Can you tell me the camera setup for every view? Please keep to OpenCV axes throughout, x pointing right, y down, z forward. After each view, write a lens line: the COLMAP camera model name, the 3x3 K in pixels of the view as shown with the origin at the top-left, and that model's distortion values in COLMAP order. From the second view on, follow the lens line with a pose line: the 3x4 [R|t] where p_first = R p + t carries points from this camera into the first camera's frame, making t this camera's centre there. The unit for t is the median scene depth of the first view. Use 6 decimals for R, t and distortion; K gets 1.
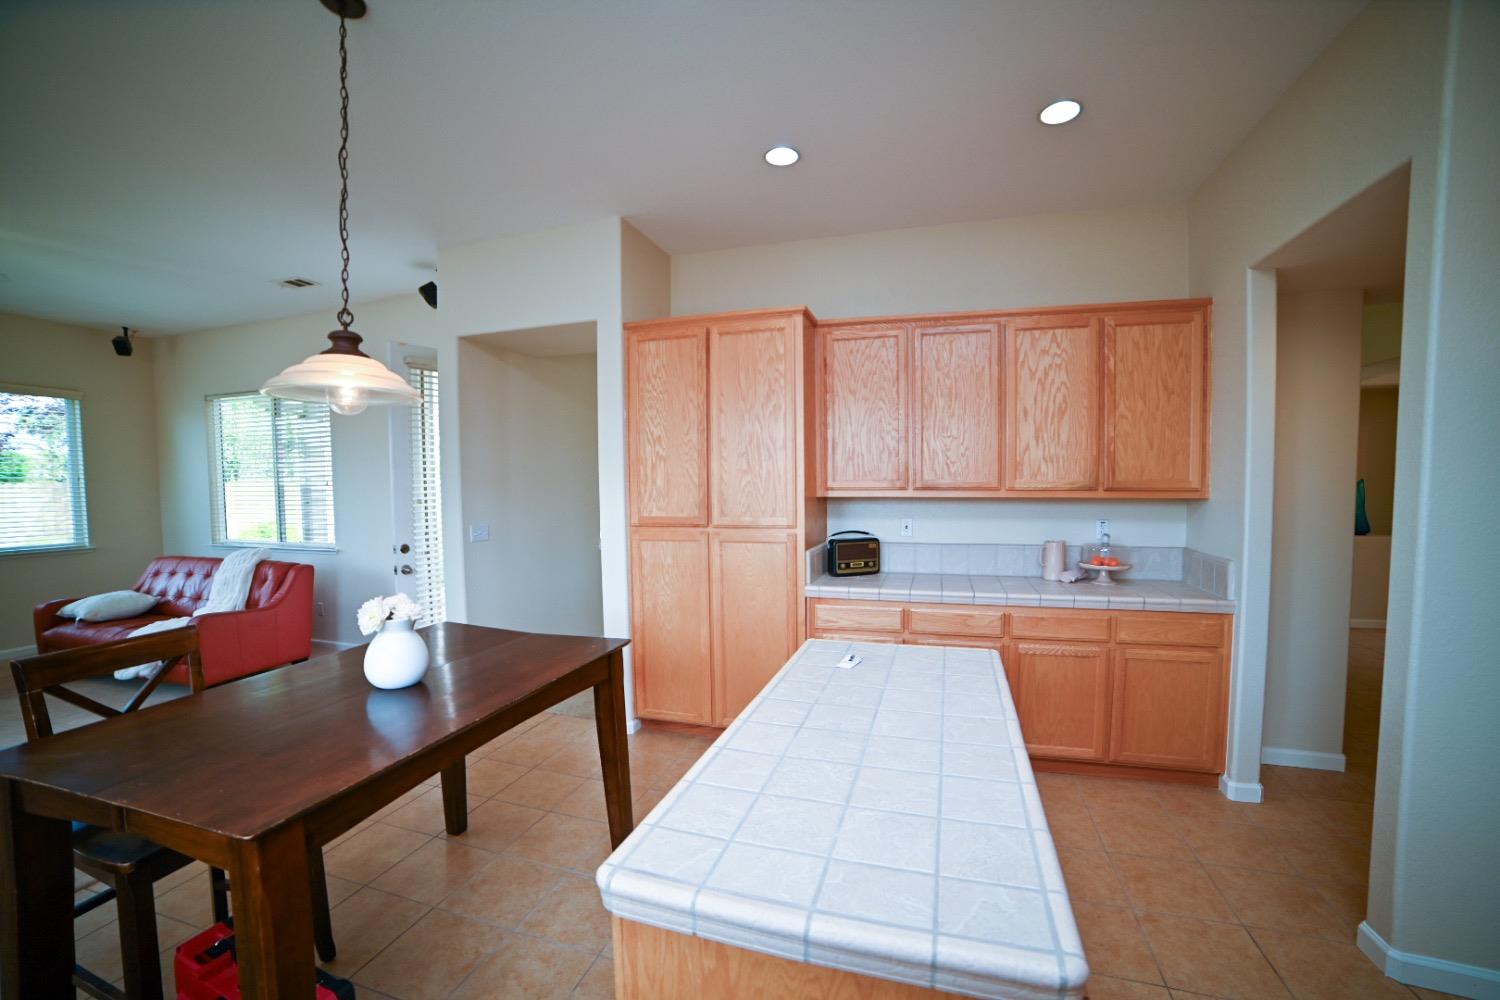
lens RADIAL K [[608.8, 0, 763.2], [0, 608.8, 512.0], [0, 0, 1]] dist [-0.106082, 0.036341]
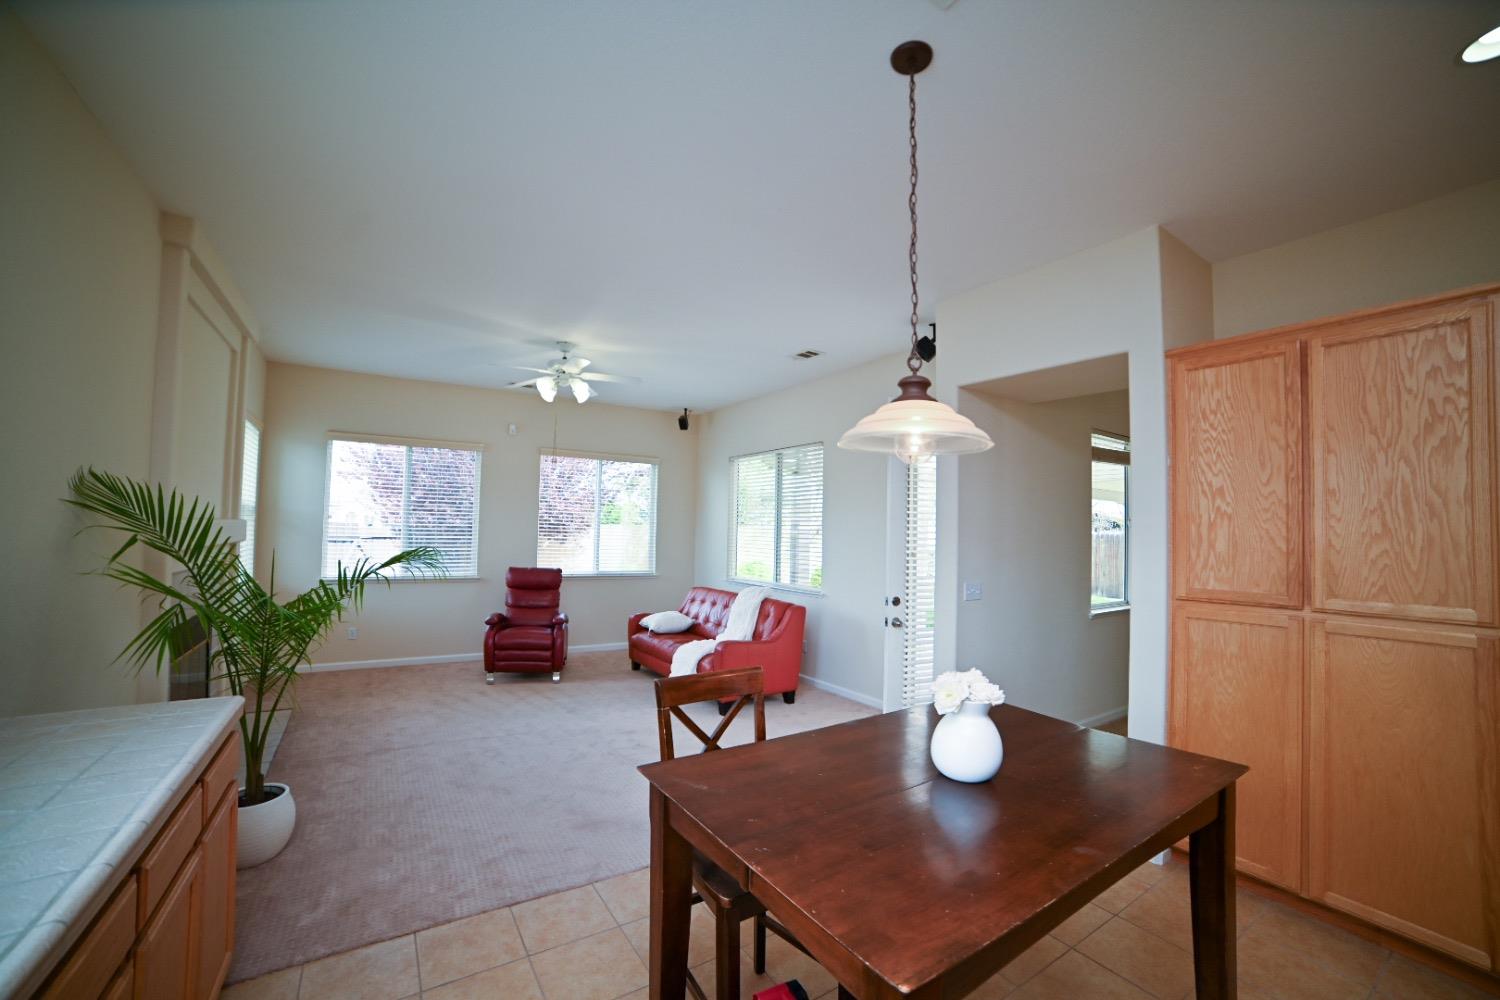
lens RADIAL K [[608.8, 0, 763.2], [0, 608.8, 512.0], [0, 0, 1]] dist [-0.106082, 0.036341]
pose [[0.778526, 0.006147, -0.627582, -0.161442], [-0.061779, 0.995846, -0.066883, -0.006671], [0.624564, 0.090841, 0.775672, 0.055586]]
